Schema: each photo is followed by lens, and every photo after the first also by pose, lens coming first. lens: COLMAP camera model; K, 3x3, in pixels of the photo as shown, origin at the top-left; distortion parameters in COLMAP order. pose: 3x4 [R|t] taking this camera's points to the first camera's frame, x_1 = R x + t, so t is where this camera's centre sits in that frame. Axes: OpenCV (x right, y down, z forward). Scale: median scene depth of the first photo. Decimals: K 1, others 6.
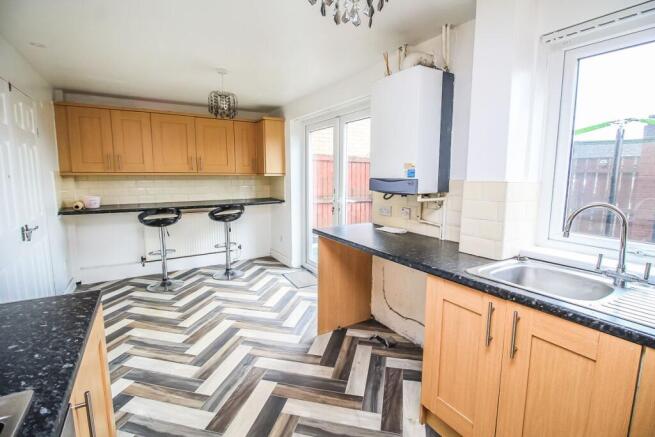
lens RADIAL K [[305.6, 0, 330.1], [0, 305.6, 215.3], [0, 0, 1]] dist [0.000560, -0.000362]
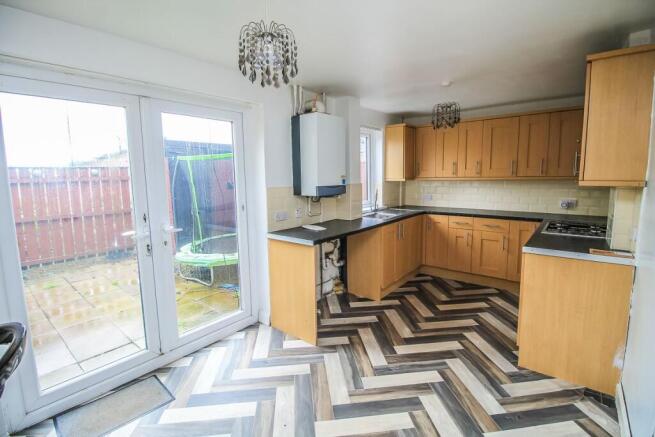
lens RADIAL K [[305.6, 0, 331.8], [0, 305.6, 218.0], [0, 0, 1]] dist [0.000560, -0.000362]
pose [[-0.342712, -0.114492, 0.932438, -1.171293], [0.133652, 0.976508, 0.169026, -0.214659], [-0.929885, 0.182549, -0.319359, 1.500425]]
